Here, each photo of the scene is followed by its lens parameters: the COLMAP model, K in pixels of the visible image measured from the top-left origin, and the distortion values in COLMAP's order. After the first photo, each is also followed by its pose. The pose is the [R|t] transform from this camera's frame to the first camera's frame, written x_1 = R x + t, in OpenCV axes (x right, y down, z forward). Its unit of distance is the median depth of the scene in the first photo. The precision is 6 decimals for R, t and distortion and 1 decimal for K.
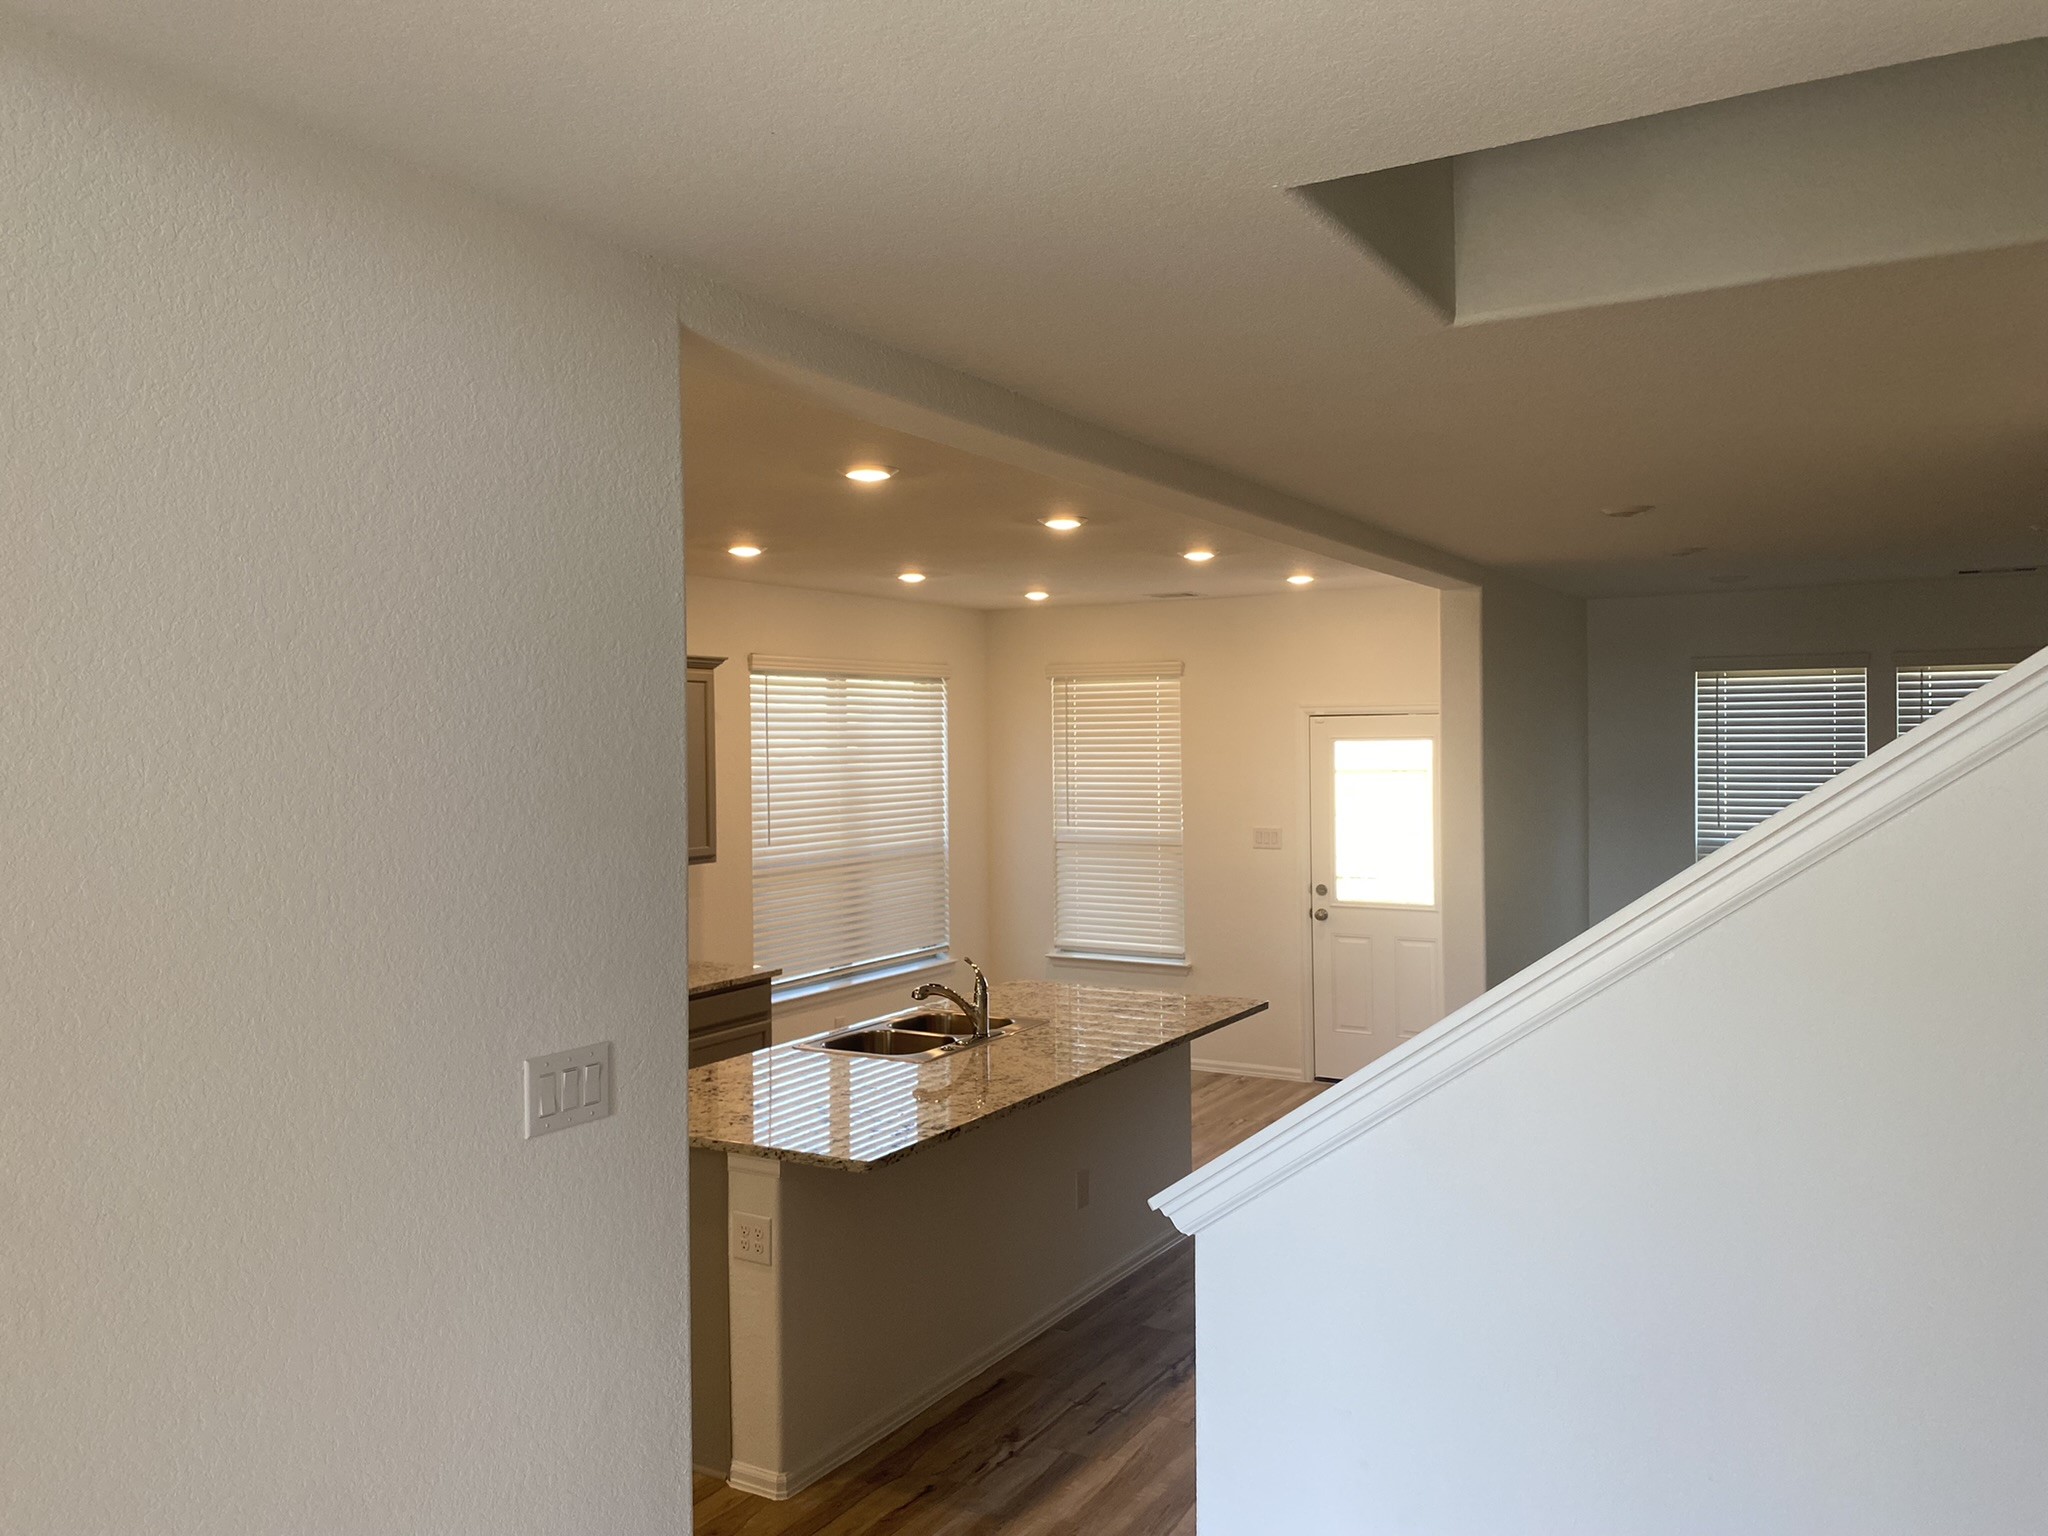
lens RADIAL K [[1545.7, 0, 1015.3], [0, 1545.7, 764.3], [0, 0, 1]] dist [0.041353, -0.017897]
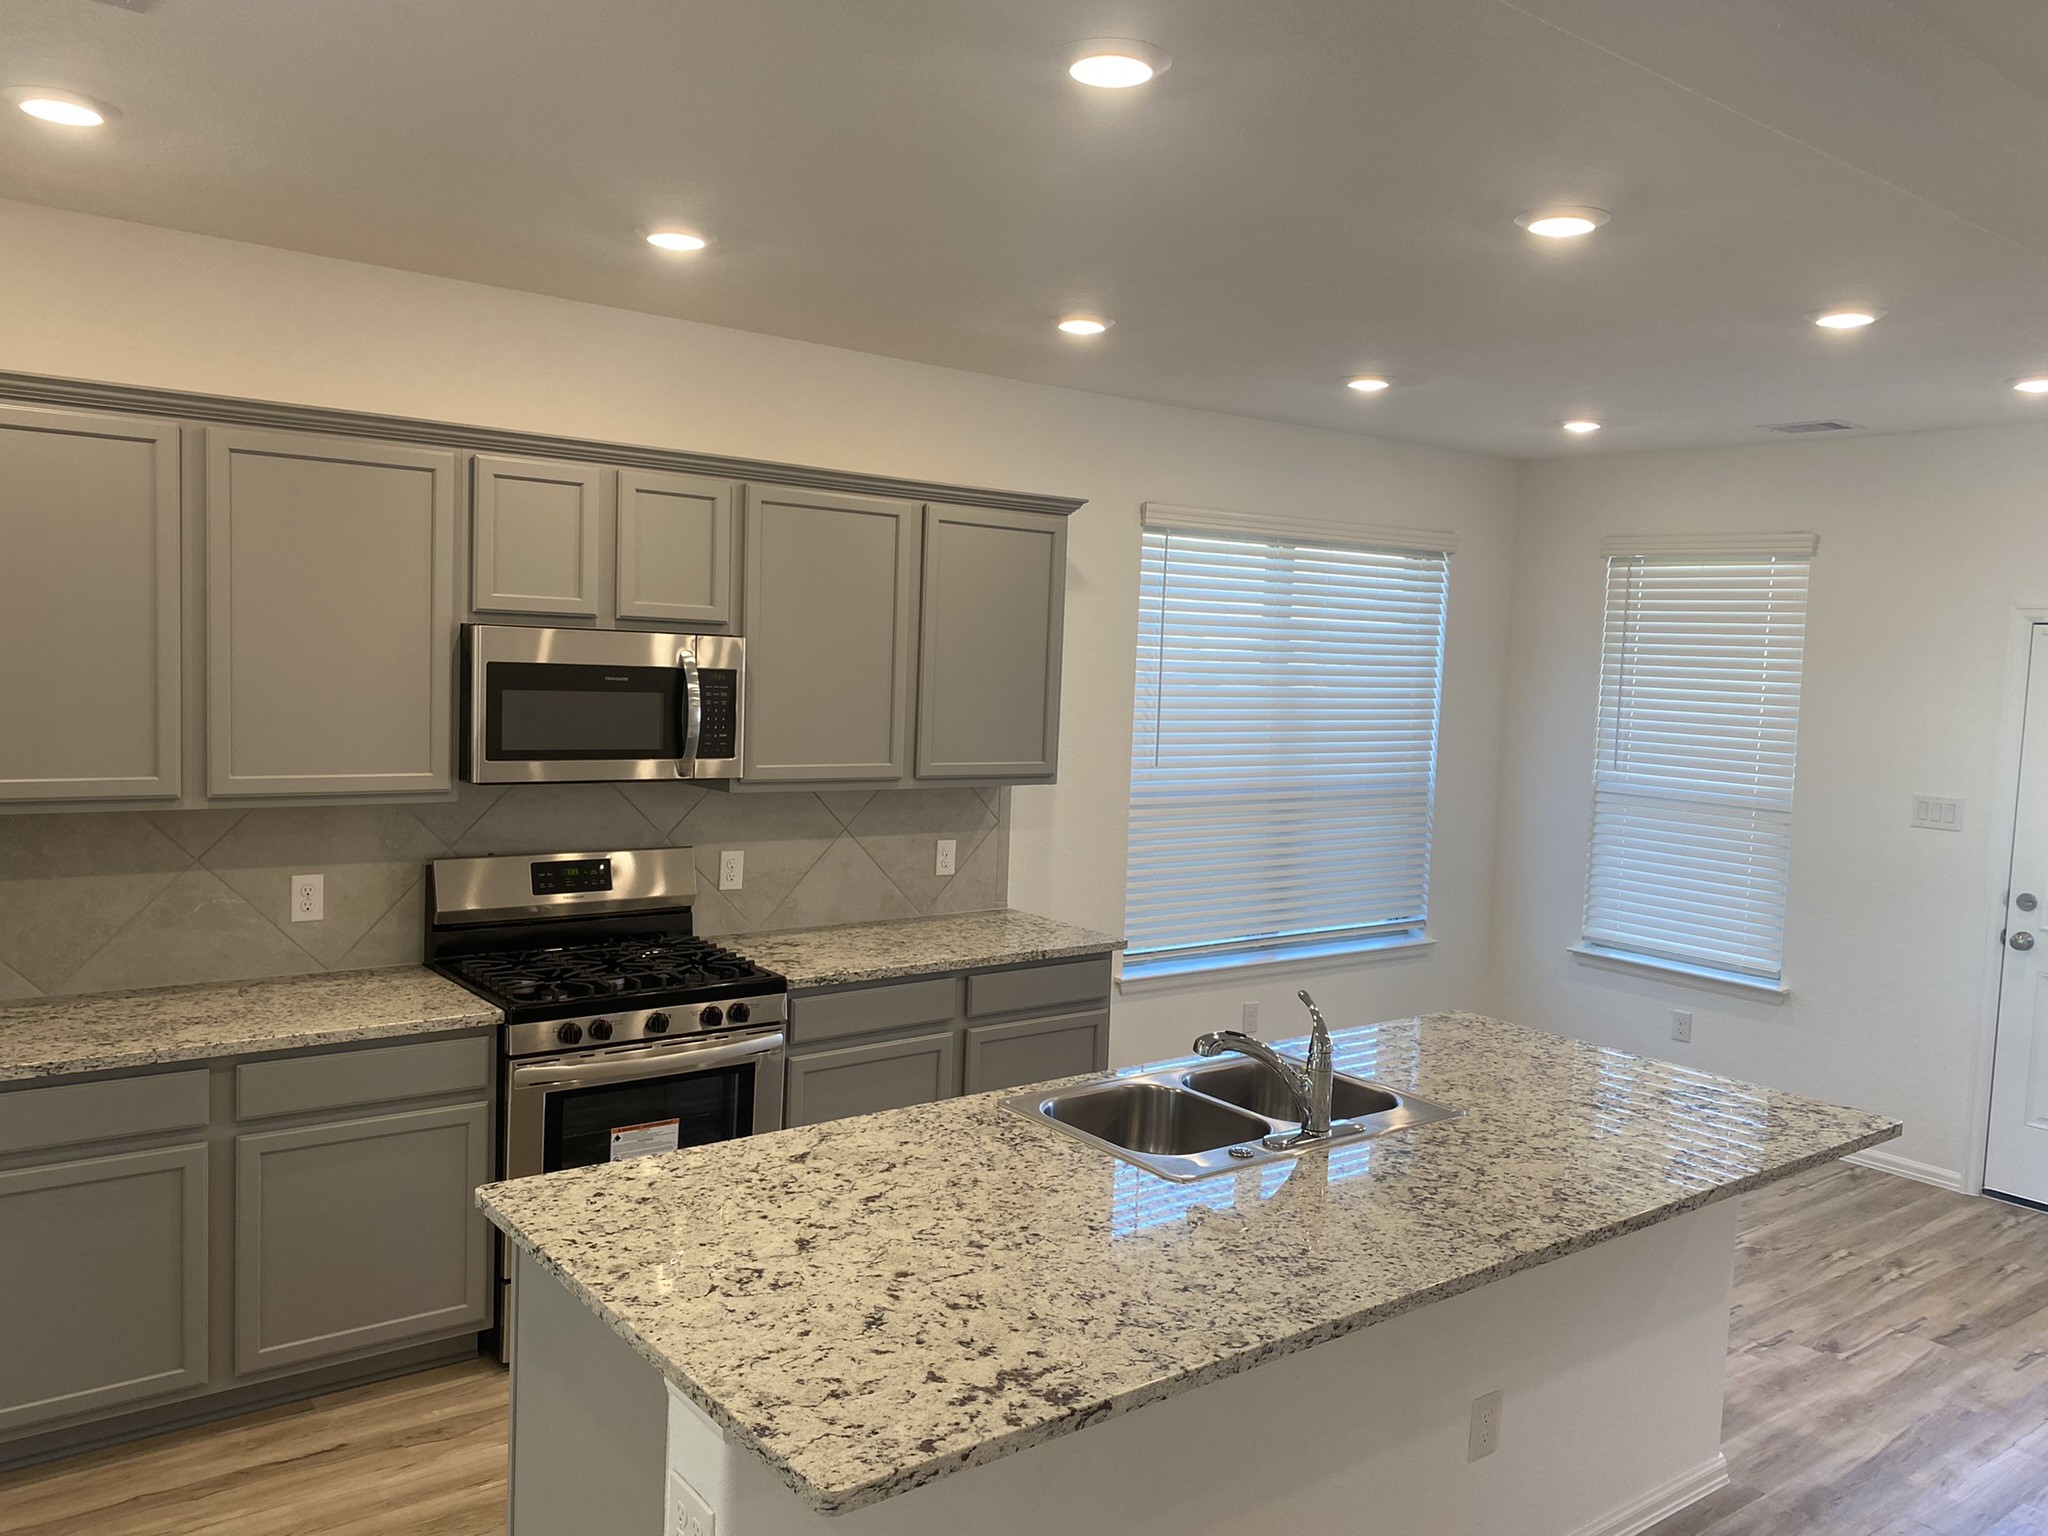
lens RADIAL K [[1545.7, 0, 1063.0], [0, 1545.7, 787.3], [0, 0, 1]] dist [0.041353, -0.017897]
pose [[0.934306, 0.080012, -0.347376, 0.048684], [-0.055525, 0.995255, 0.079897, 0.005355], [0.352121, -0.055360, 0.934316, 0.267086]]
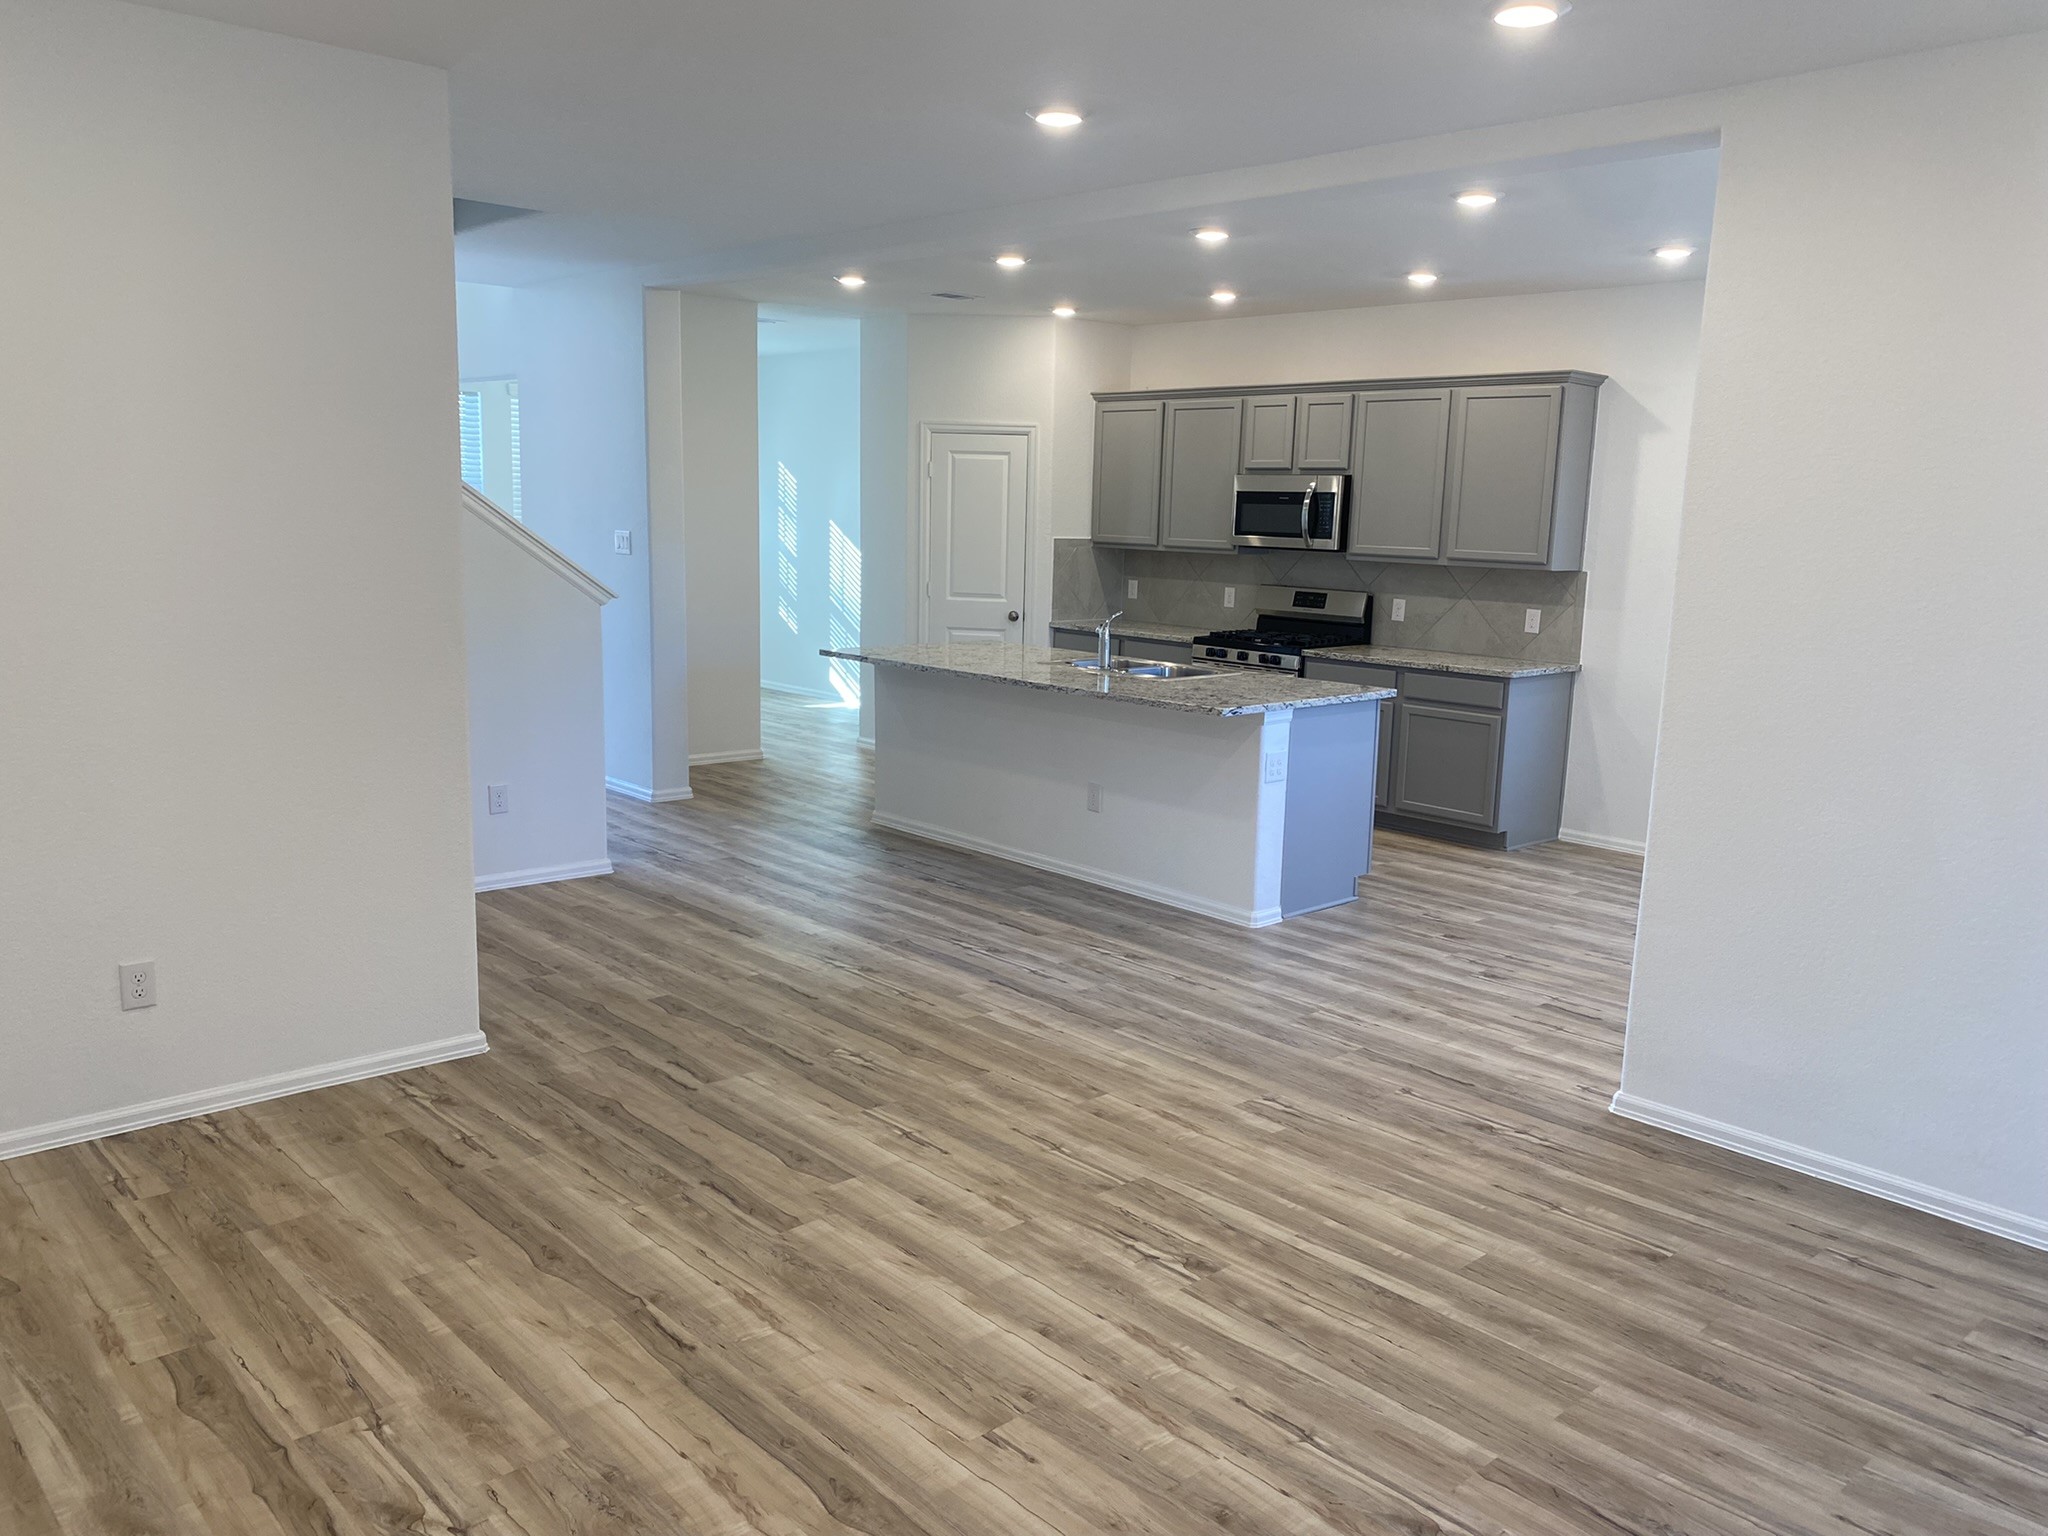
lens RADIAL K [[1545.7, 0, 1020.5], [0, 1545.7, 774.7], [0, 0, 1]] dist [0.041353, -0.017897]
pose [[-0.276453, 0.174120, -0.945122, 0.775910], [-0.034171, 0.981047, 0.190734, 0.008237], [0.960420, 0.085024, -0.265263, 0.785151]]
